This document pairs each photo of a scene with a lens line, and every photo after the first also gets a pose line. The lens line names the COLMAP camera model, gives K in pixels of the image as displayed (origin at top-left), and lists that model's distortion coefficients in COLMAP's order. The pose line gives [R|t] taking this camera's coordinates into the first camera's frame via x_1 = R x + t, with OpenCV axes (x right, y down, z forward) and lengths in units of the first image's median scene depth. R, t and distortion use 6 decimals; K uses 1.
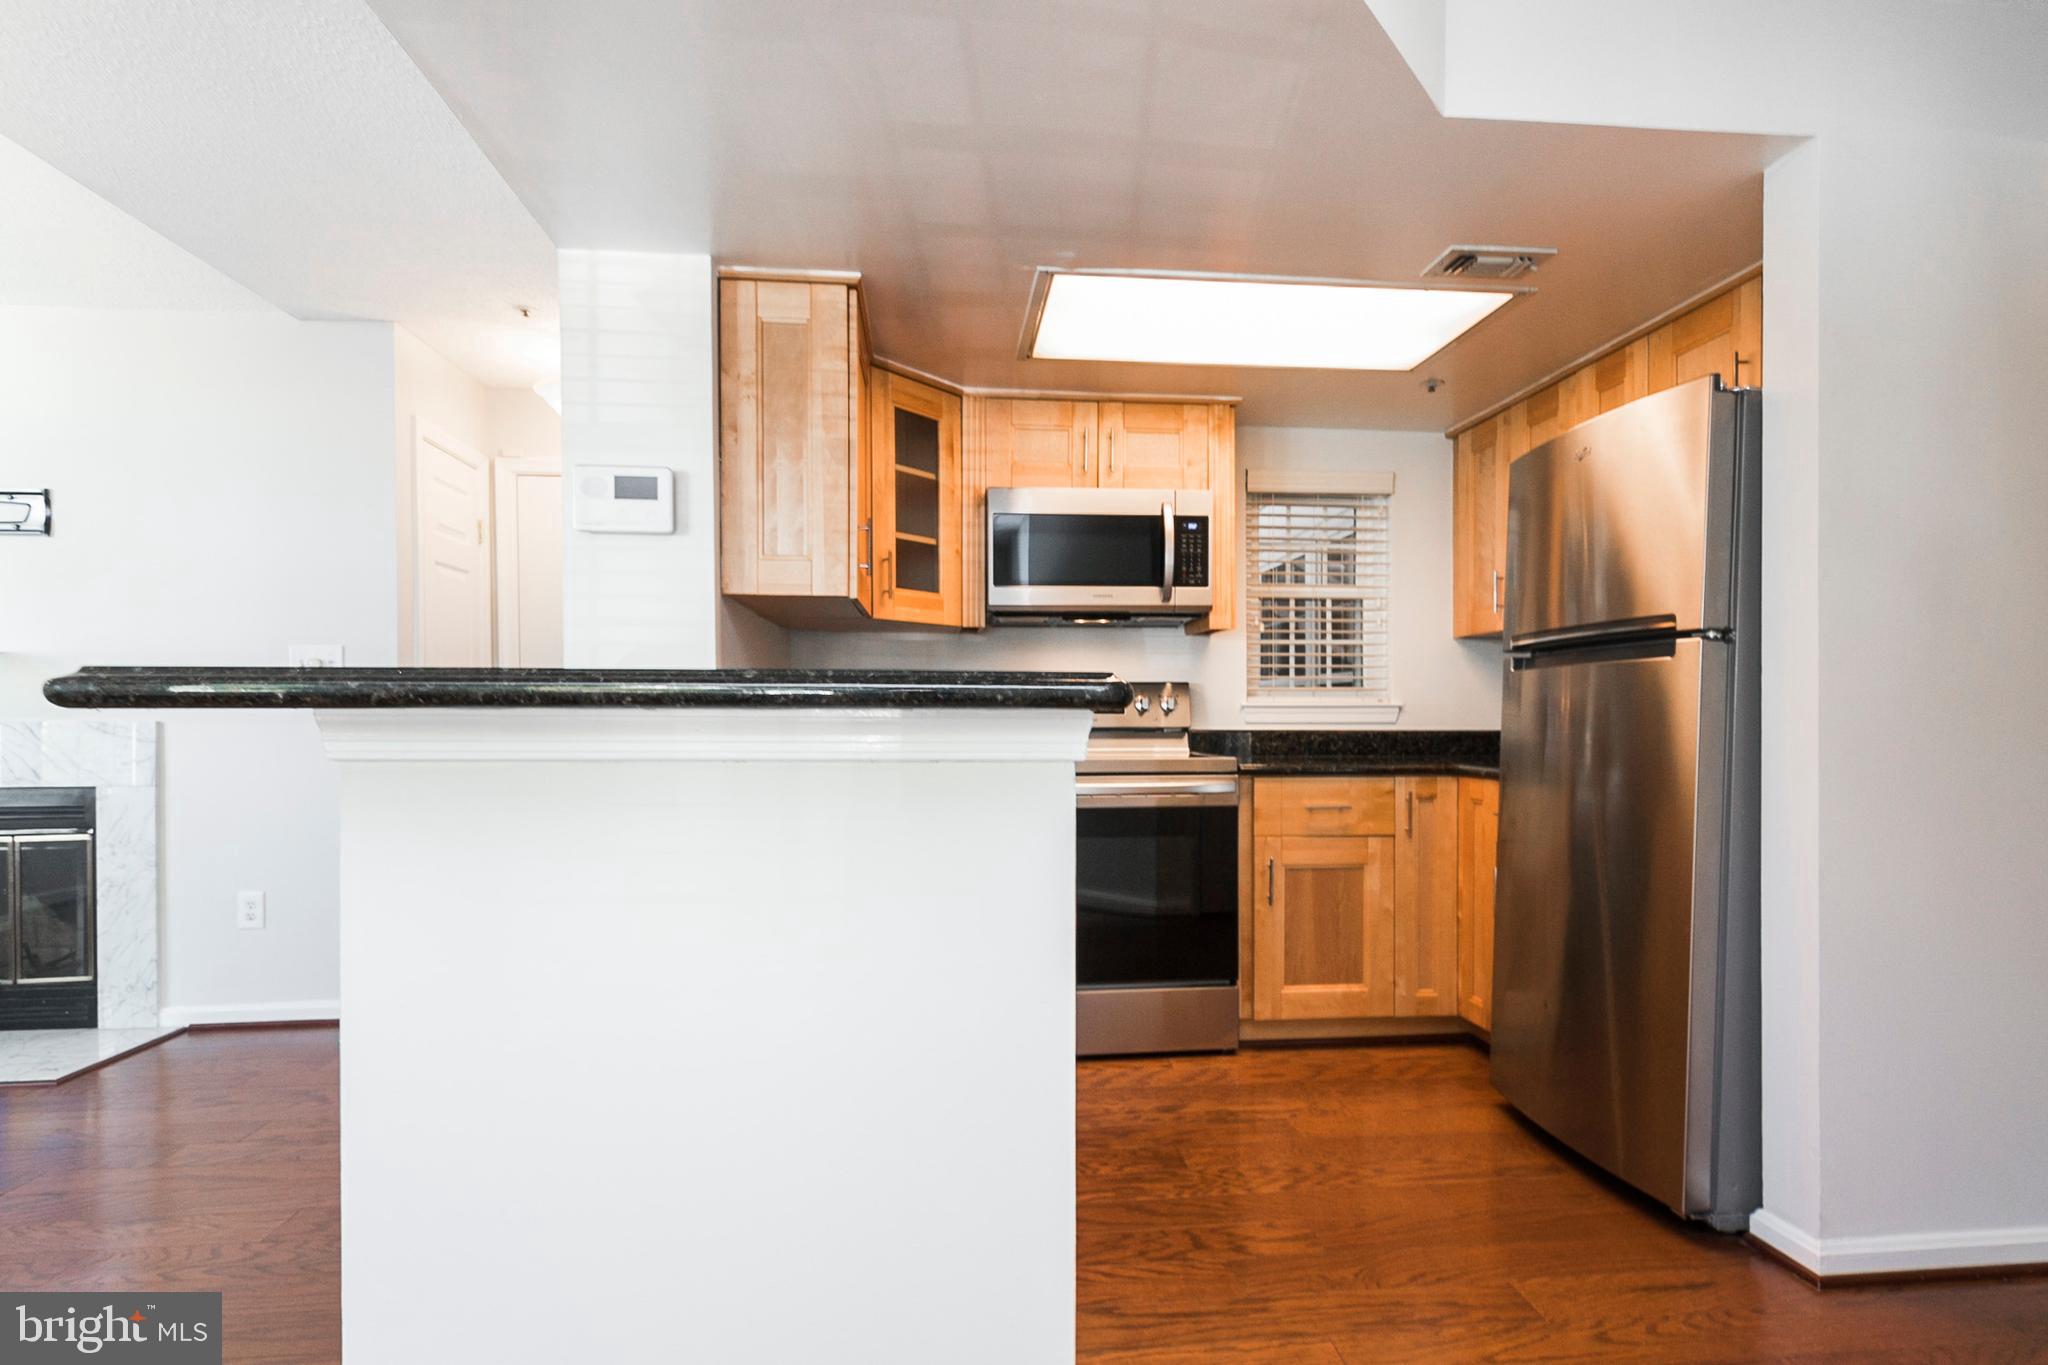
lens RADIAL K [[988.7, 0, 1008.7], [0, 988.7, 722.0], [0, 0, 1]] dist [0.020960, -0.012378]
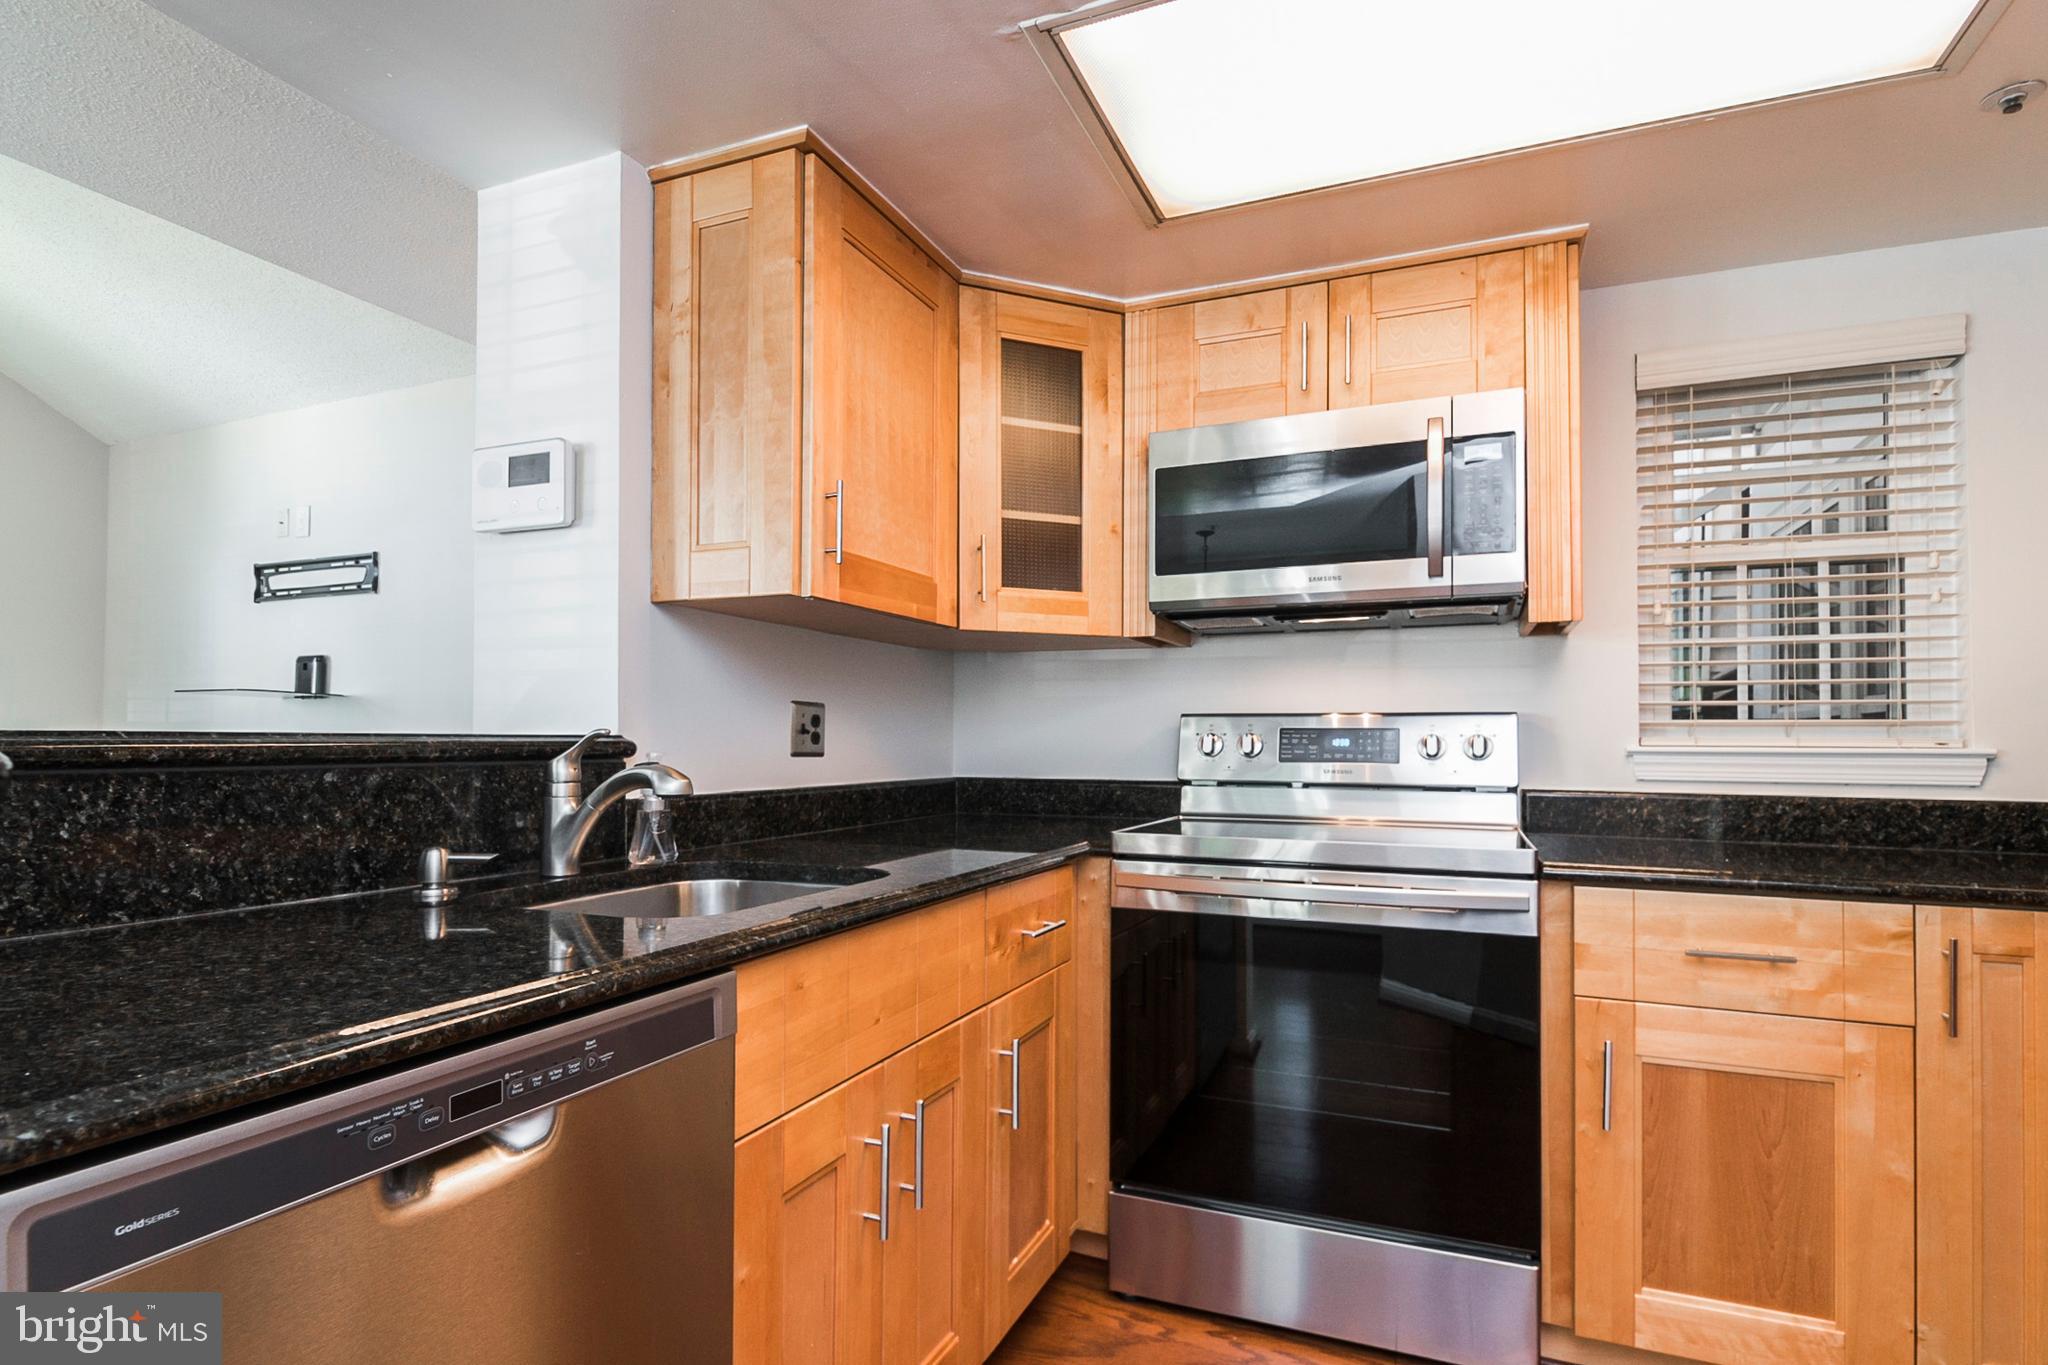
lens RADIAL K [[997.4, 0, 1043.5], [0, 997.4, 723.1], [0, 0, 1]] dist [0.006676, -0.001651]
pose [[0.883504, -0.003046, -0.468414, 0.231525], [-0.010228, 0.999615, -0.025793, -0.016048], [0.468312, 0.027579, 0.883133, 0.347873]]
